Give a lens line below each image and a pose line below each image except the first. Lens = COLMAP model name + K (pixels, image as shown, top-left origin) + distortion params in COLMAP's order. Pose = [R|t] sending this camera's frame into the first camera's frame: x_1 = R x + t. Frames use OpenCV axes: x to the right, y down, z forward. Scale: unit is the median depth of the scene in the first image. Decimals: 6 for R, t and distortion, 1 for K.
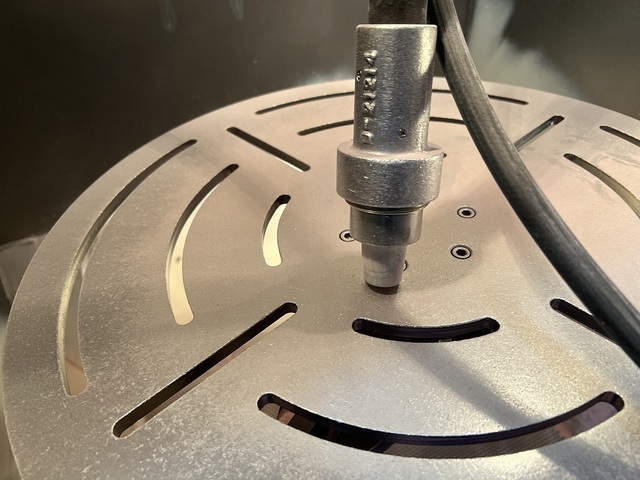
lens RADIAL K [[493.8, 0, 329.4], [0, 493.8, 240.2], [0, 0, 1]] dist [0.009064, -0.000290]
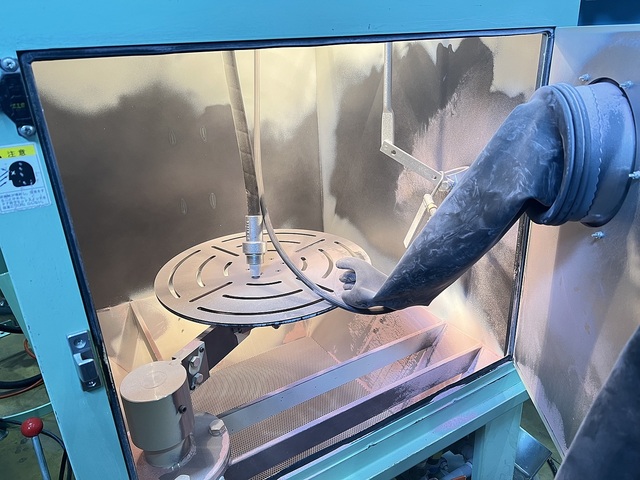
lens RADIAL K [[481.3, 0, 320.0], [0, 481.3, 240.0], [0, 0, 1]] dist [0.086762, -0.001096]
pose [[0.997121, -0.024122, 0.071883, 0.365098], [0.045550, 0.948475, -0.313561, 1.069420], [-0.060615, 0.315933, 0.946843, -2.824681]]
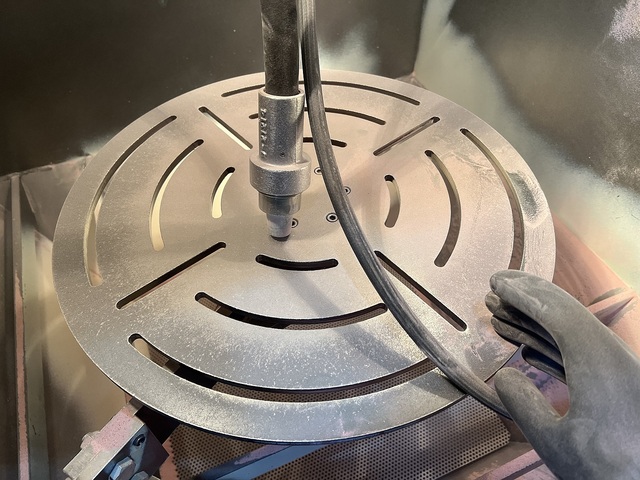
lens RADIAL K [[483.2, 0, 327.1], [0, 483.2, 232.4], [0, 0, 1]] dist [0.031486, -0.003626]
pose [[0.997534, 0.069962, 0.005660, 0.271817], [-0.070021, 0.986283, 0.149472, -0.181759], [0.004875, -0.149500, 0.988750, -0.639920]]
